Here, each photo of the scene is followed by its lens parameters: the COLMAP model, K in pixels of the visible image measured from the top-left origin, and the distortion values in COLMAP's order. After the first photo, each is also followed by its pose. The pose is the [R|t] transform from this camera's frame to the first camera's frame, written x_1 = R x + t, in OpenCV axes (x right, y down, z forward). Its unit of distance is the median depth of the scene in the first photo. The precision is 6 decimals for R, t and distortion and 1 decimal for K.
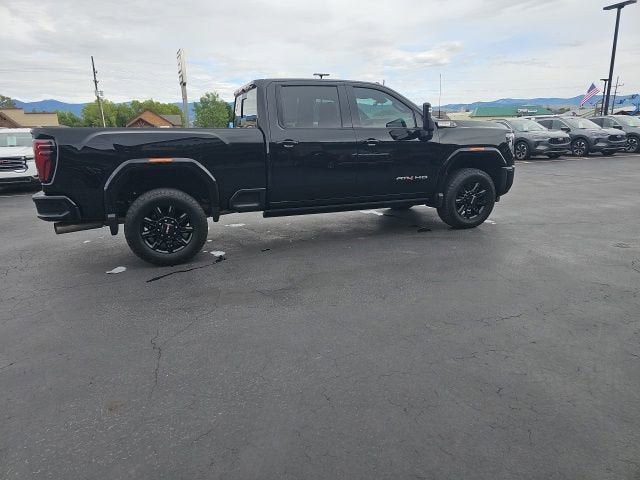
lens RADIAL K [[419.5, 0, 317.1], [0, 419.5, 240.6], [0, 0, 1]] dist [0.053968, -0.042859]
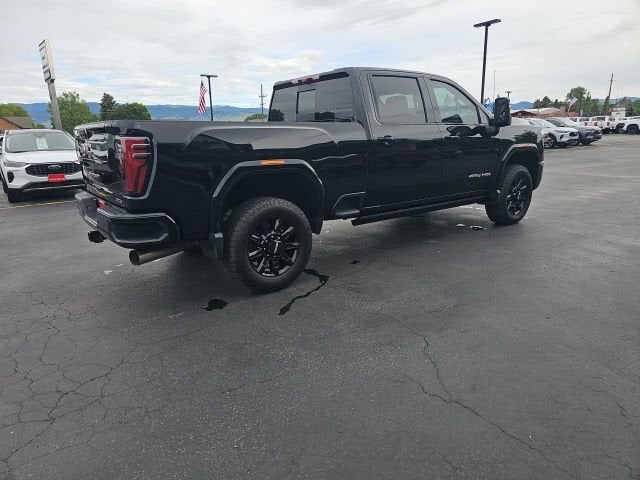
lens RADIAL K [[419.5, 0, 314.0], [0, 419.5, 239.8], [0, 0, 1]] dist [0.053968, -0.042859]
pose [[0.958719, -0.073614, 0.274662, -0.403889], [0.076859, 0.997041, -0.001057, -0.027807], [-0.273772, 0.022123, 0.961540, 0.165026]]
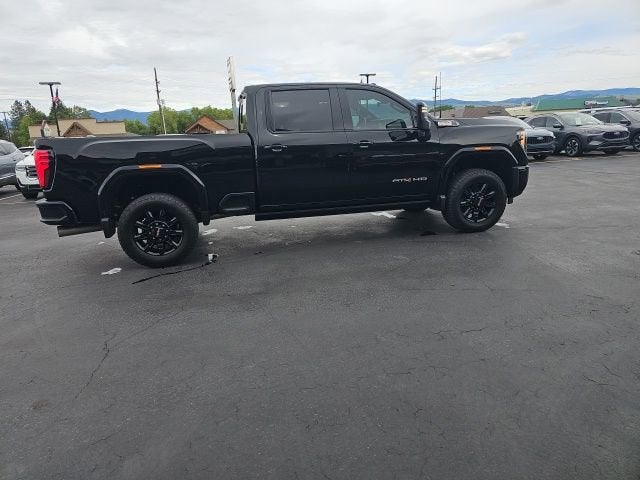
lens RADIAL K [[419.5, 0, 312.7], [0, 419.5, 232.5], [0, 0, 1]] dist [0.053968, -0.042859]
pose [[0.991014, 0.004591, -0.133680, 0.129878], [-0.007157, 0.999799, -0.018722, -0.008222], [0.133567, 0.019510, 0.990848, 0.016511]]
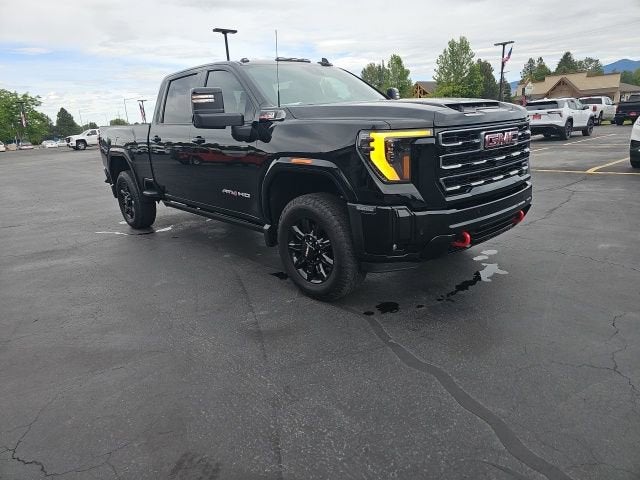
lens RADIAL K [[419.5, 0, 315.5], [0, 419.5, 240.3], [0, 0, 1]] dist [0.053968, -0.042859]
pose [[0.368304, 0.257000, -0.893478, 0.896547], [-0.181675, 0.962401, 0.201937, -0.231548], [0.911782, 0.087948, 0.401147, 0.814691]]
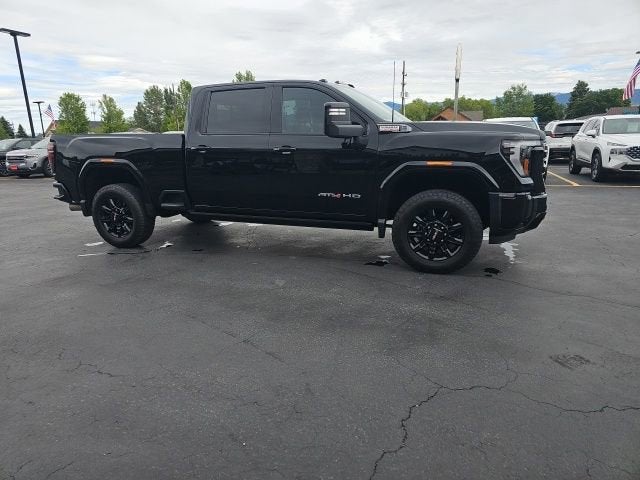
lens RADIAL K [[419.5, 0, 312.6], [0, 419.5, 239.5], [0, 0, 1]] dist [0.053968, -0.042859]
pose [[0.758912, 0.160834, -0.631020, 0.683290], [-0.157245, 0.985605, 0.062096, -0.103521], [0.631924, 0.052099, 0.773278, 0.337686]]
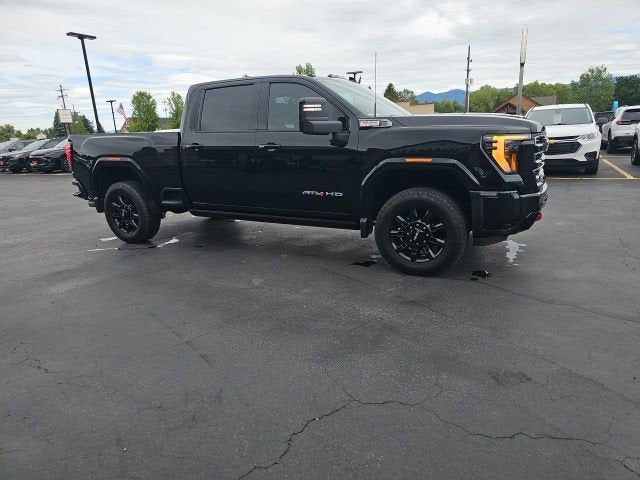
lens RADIAL K [[419.5, 0, 324.2], [0, 419.5, 243.0], [0, 0, 1]] dist [0.053968, -0.042859]
pose [[0.676948, 0.185858, -0.712178, 0.775287], [-0.157611, 0.981753, 0.106396, -0.136812], [0.718958, 0.040222, 0.693889, 0.445933]]
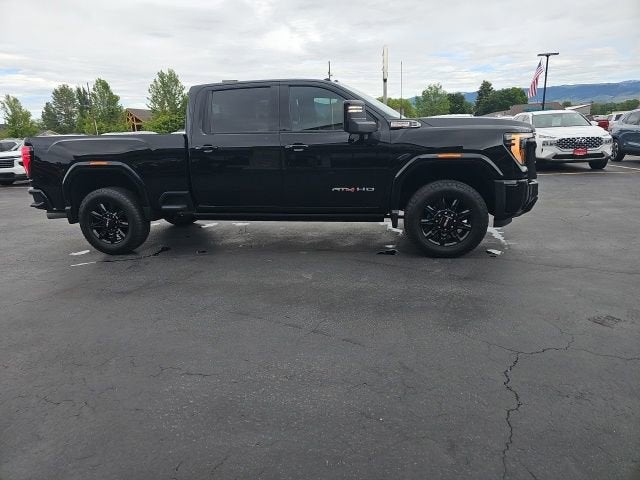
lens RADIAL K [[419.5, 0, 311.0], [0, 419.5, 235.3], [0, 0, 1]] dist [0.053968, -0.042859]
pose [[0.856496, 0.109732, -0.504354, 0.566447], [-0.107428, 0.993640, 0.033751, -0.074034], [0.504850, 0.025274, 0.862837, 0.227235]]
